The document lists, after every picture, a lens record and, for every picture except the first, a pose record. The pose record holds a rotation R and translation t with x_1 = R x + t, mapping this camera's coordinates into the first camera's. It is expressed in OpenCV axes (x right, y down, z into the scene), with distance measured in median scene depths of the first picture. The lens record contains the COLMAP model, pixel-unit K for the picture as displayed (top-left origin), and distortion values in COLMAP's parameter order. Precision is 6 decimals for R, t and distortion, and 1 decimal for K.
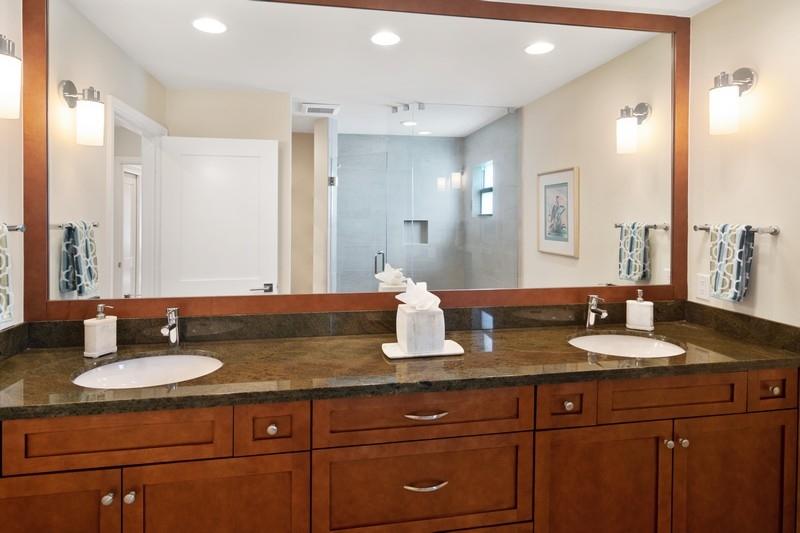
lens RADIAL K [[429.4, 0, 383.2], [0, 429.4, 218.1], [0, 0, 1]] dist [0.000577, 0.000812]
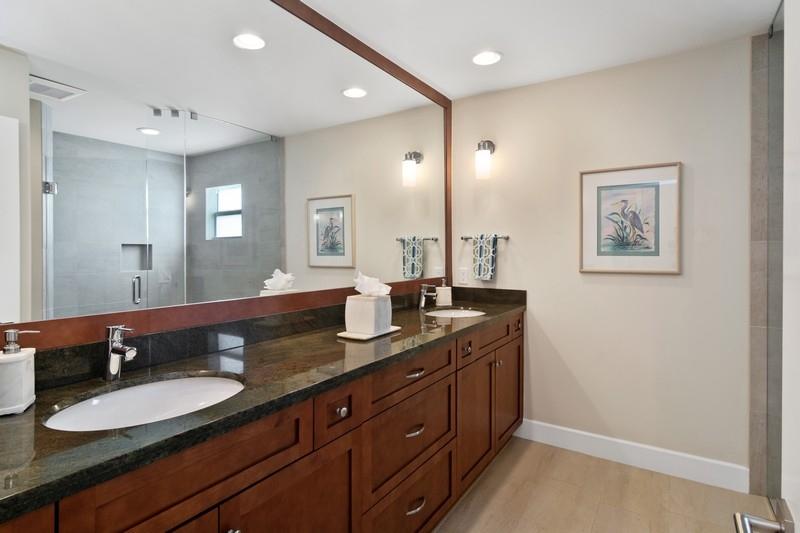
lens RADIAL K [[429.4, 0, 369.8], [0, 429.4, 253.7], [0, 0, 1]] dist [0.000577, 0.000812]
pose [[0.698606, -0.005989, 0.715481, -0.514395], [0.006752, 0.999976, 0.001778, 0.063215], [-0.715475, 0.003589, 0.698630, 0.131505]]
